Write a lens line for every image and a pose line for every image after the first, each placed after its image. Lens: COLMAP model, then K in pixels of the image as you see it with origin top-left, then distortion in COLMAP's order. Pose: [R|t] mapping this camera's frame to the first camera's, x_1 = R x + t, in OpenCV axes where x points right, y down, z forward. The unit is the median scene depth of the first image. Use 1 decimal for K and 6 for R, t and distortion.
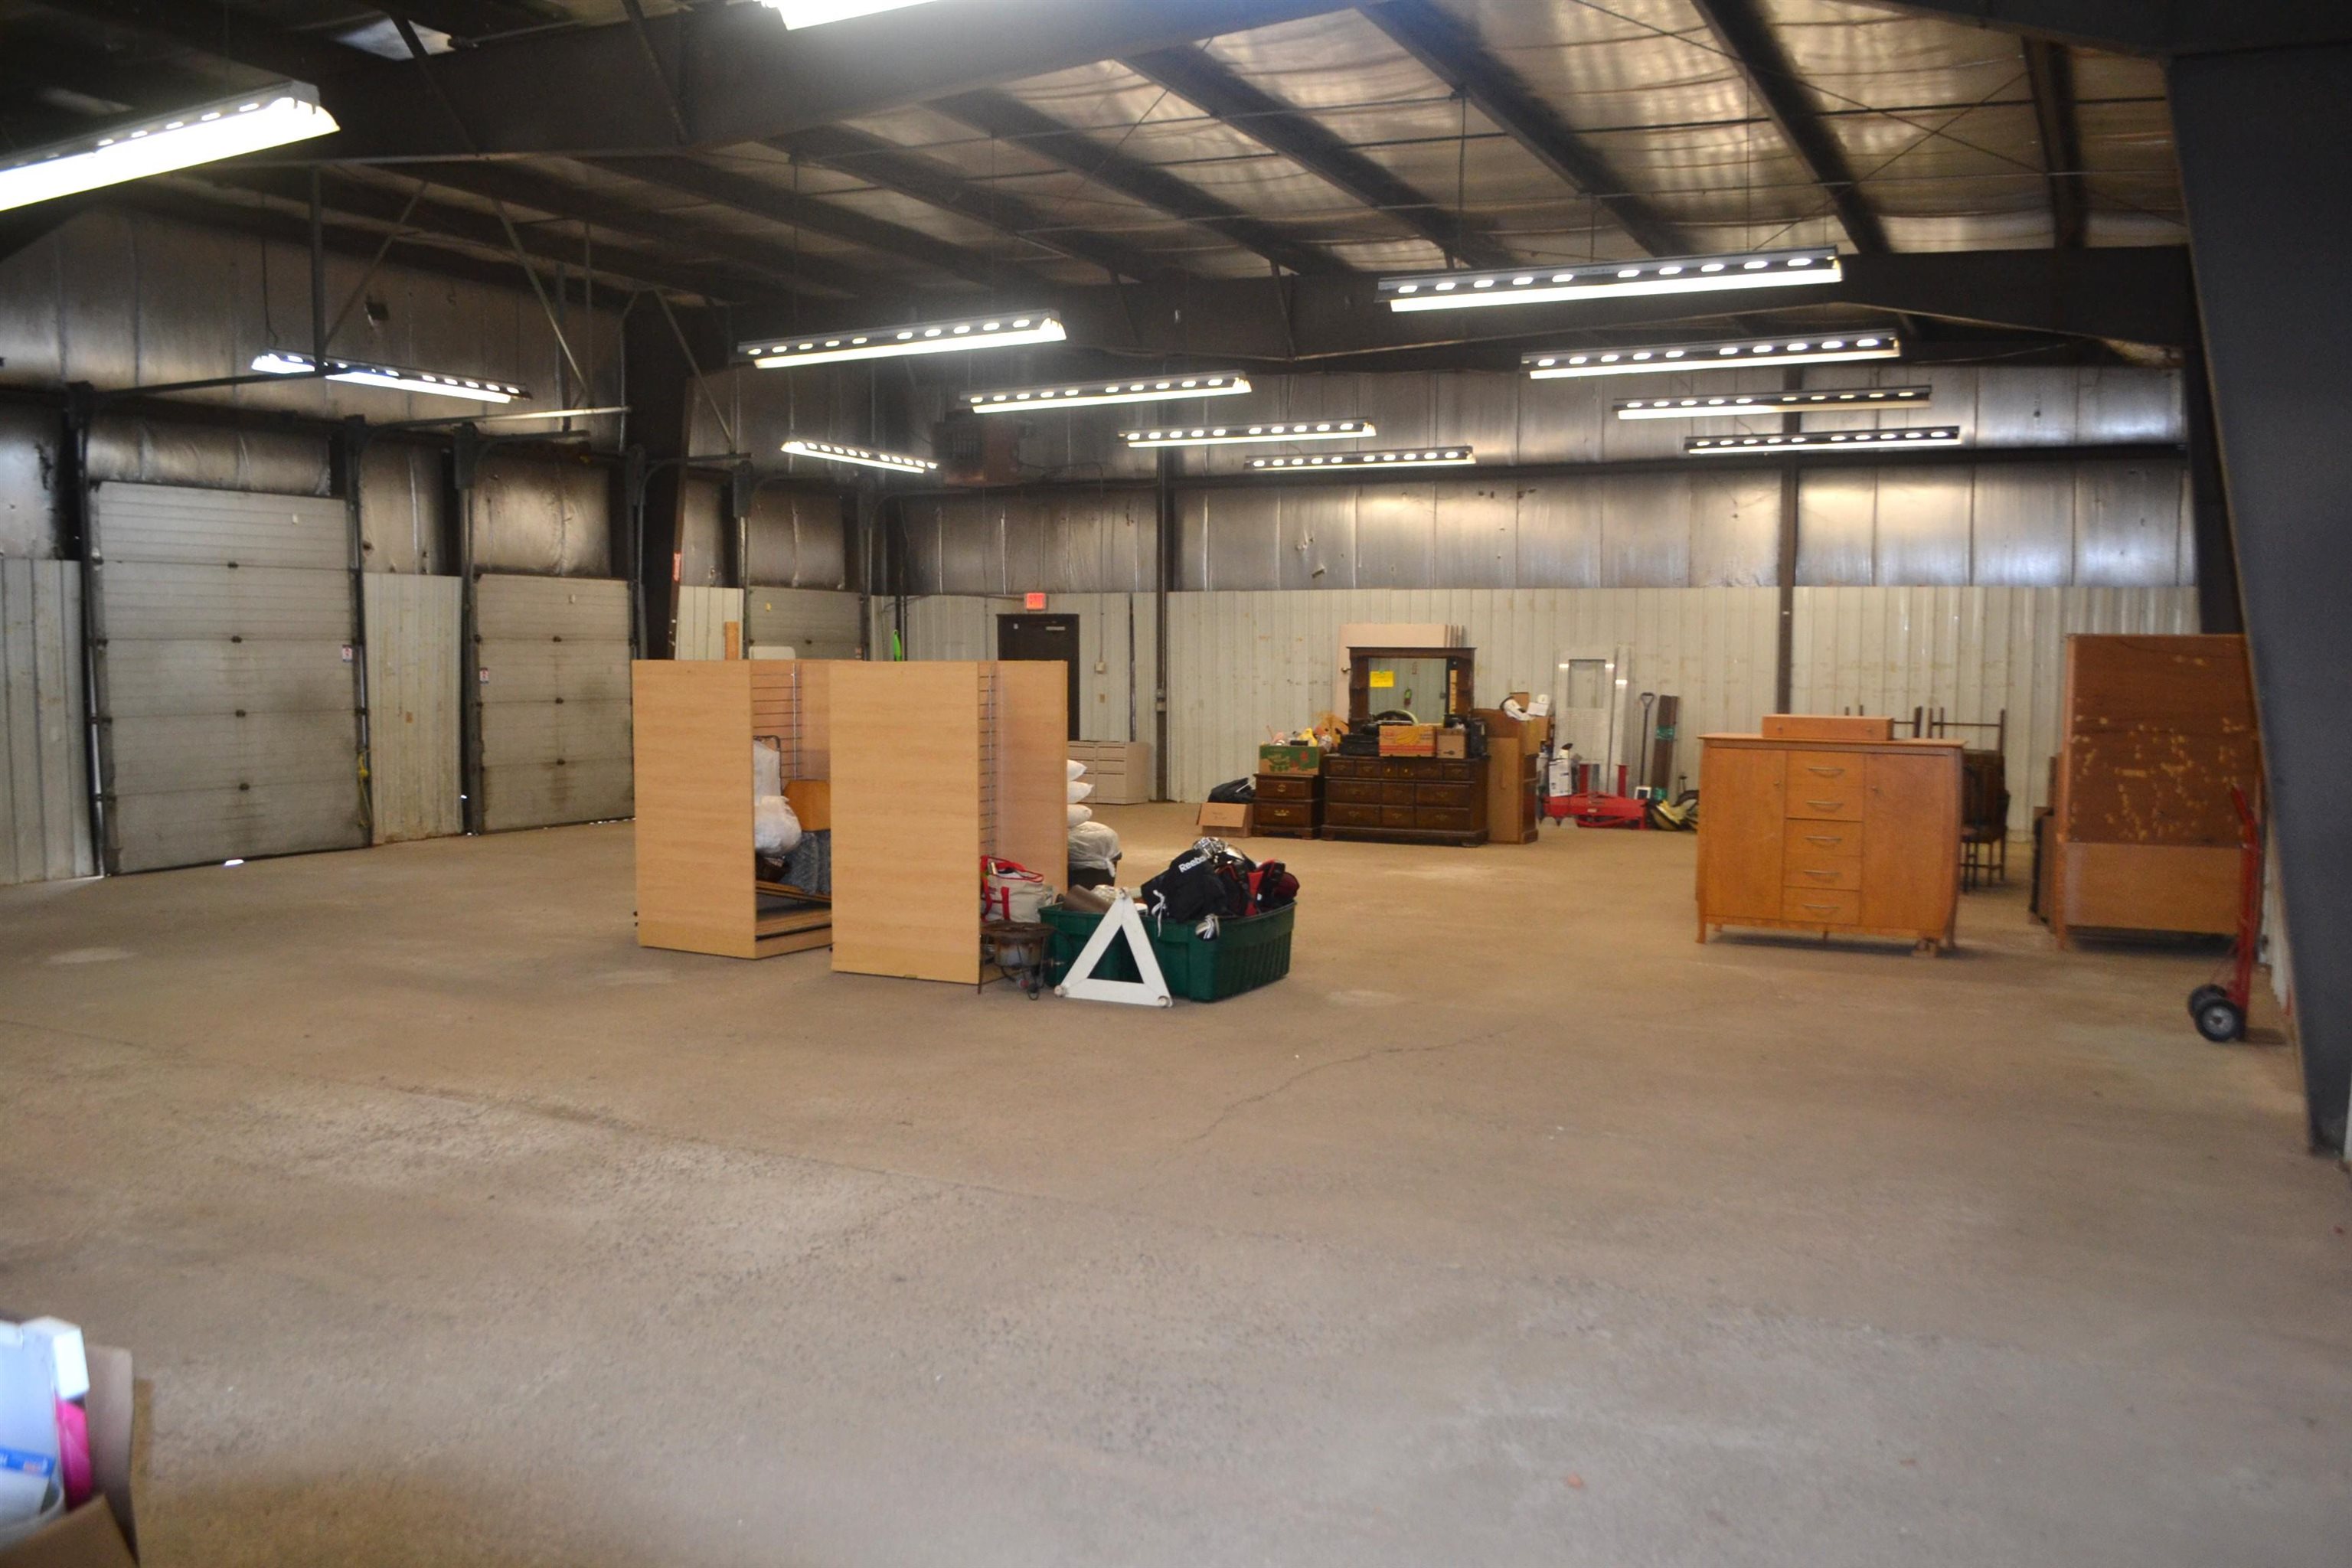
lens RADIAL K [[1885.0, 0, 1124.8], [0, 1885.0, 845.2], [0, 0, 1]] dist [-0.078196, 0.009192]
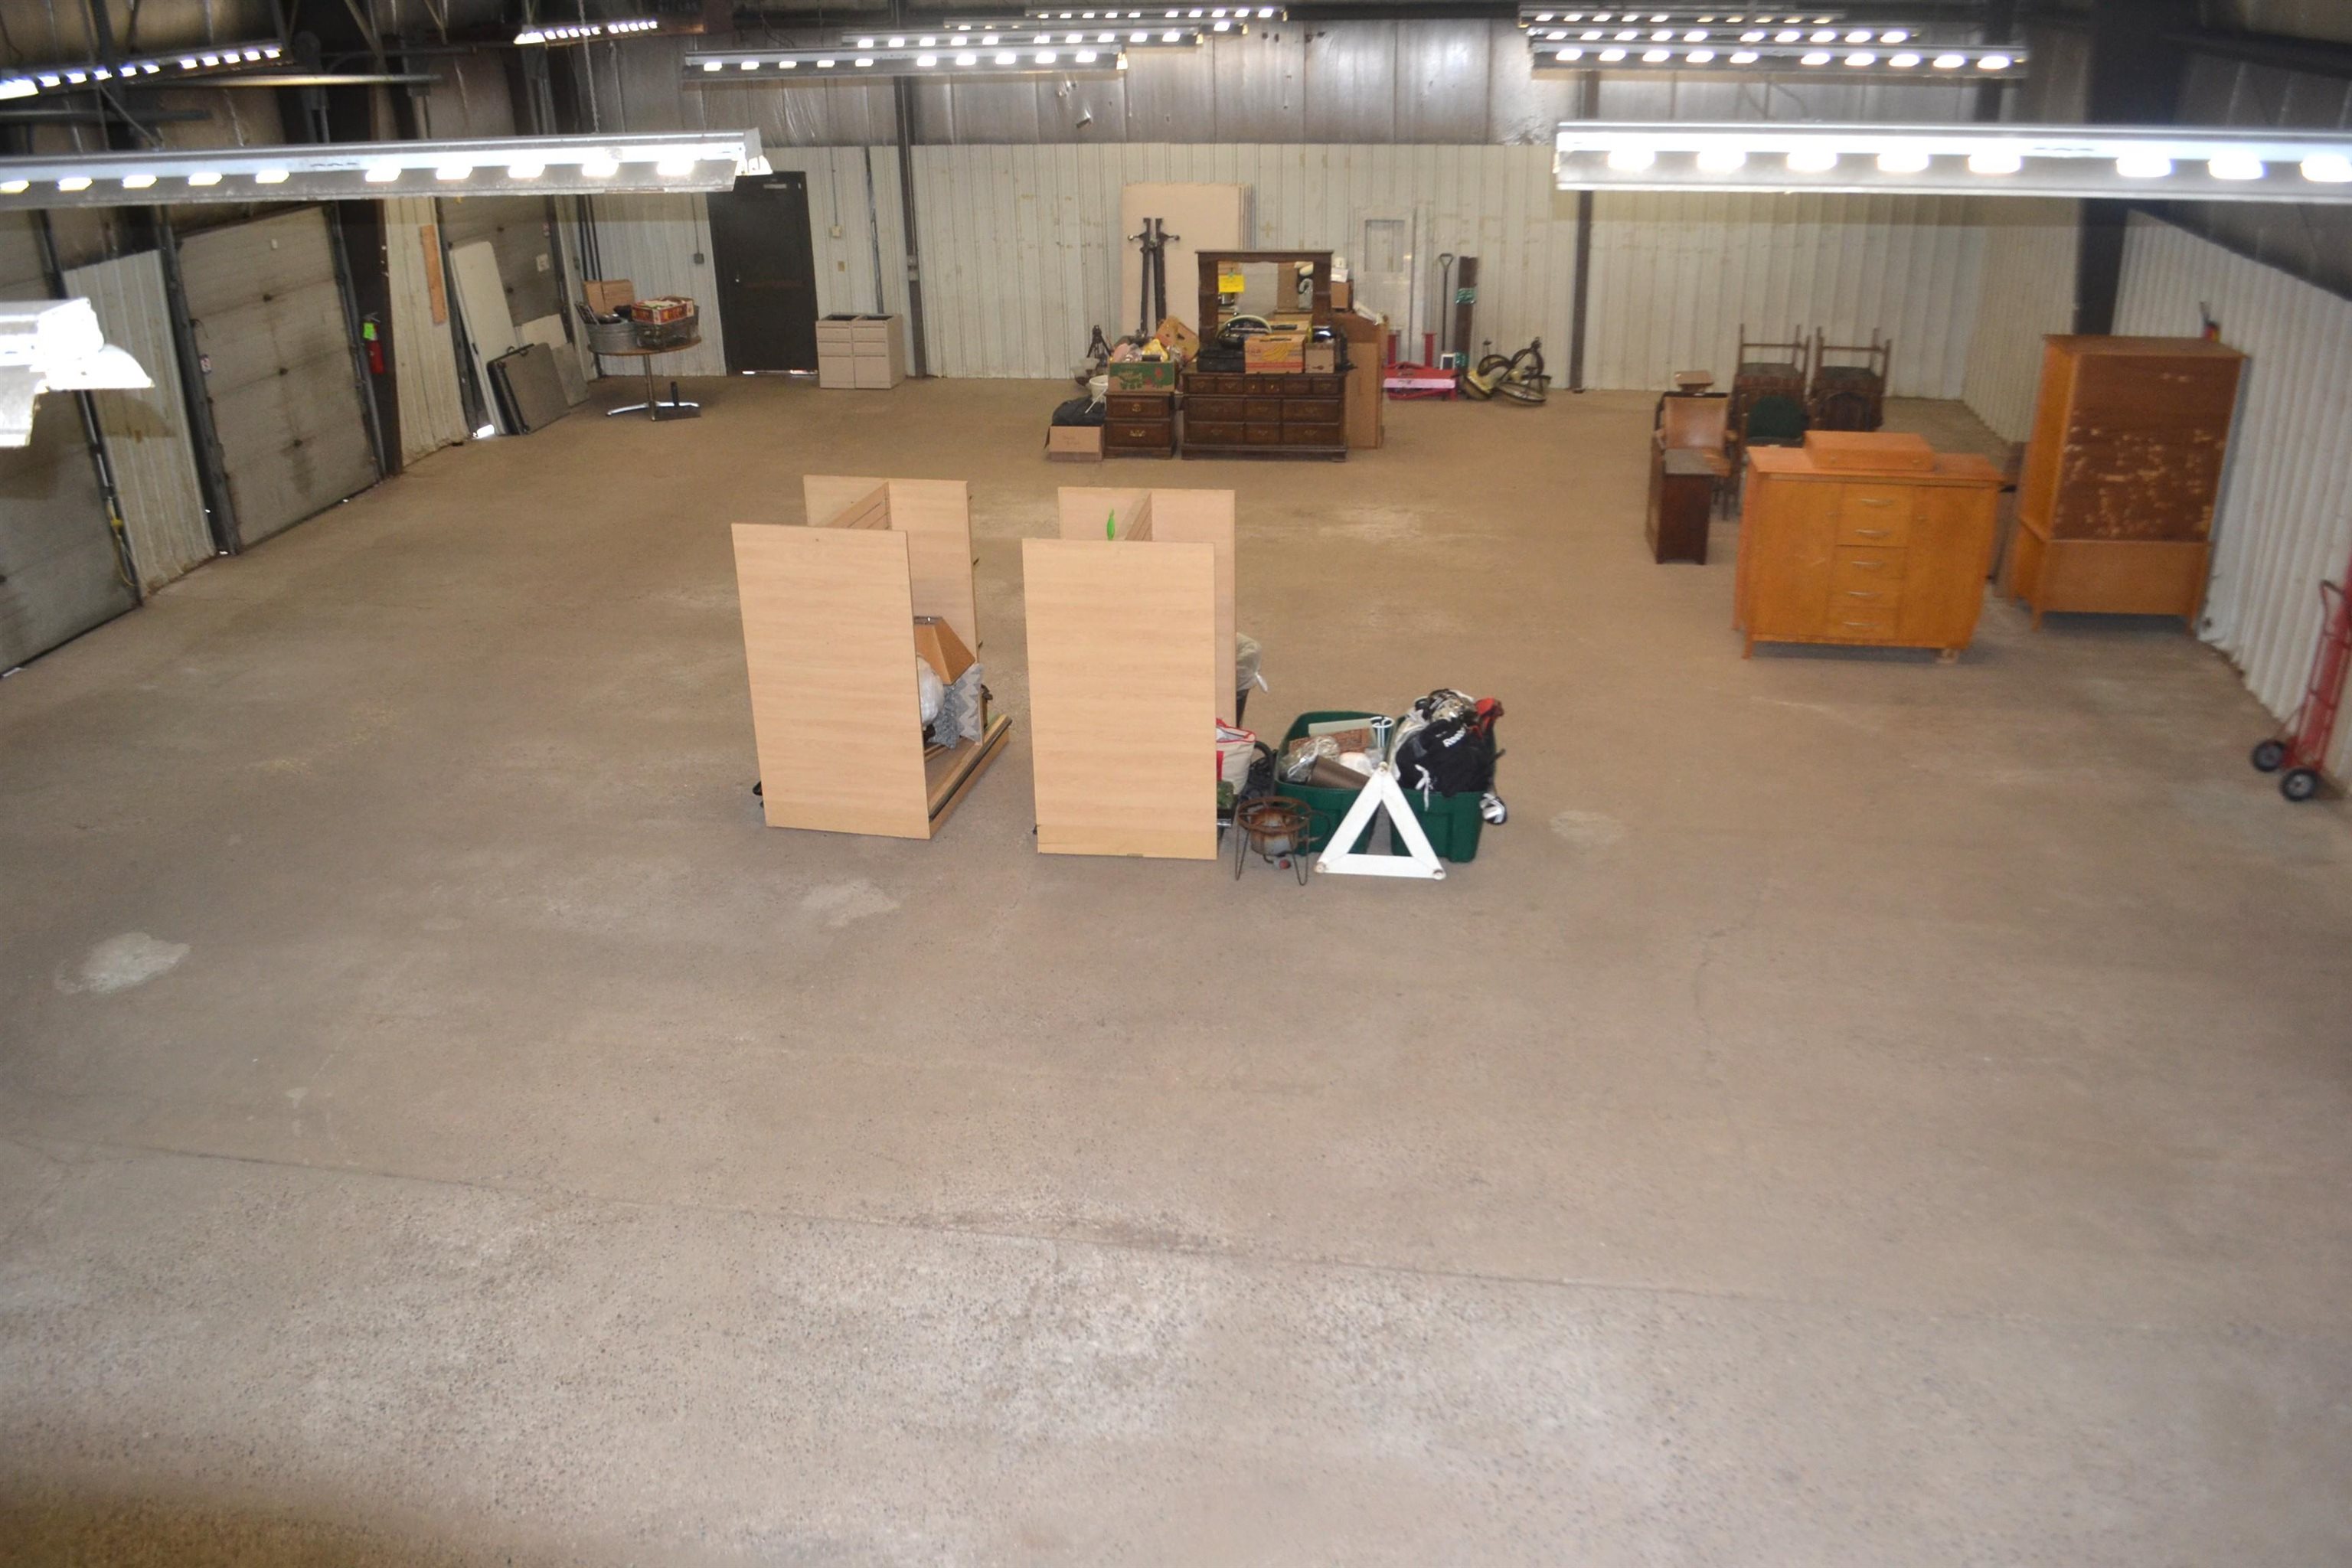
lens RADIAL K [[1890.3, 0, 1153.1], [0, 1890.3, 824.9], [0, 0, 1]] dist [-0.074588, 0.005352]
pose [[0.947016, -0.157599, 0.279861, -0.215643], [0.057221, 0.940186, 0.335821, -0.155780], [-0.316047, -0.302014, 0.899390, 0.073728]]
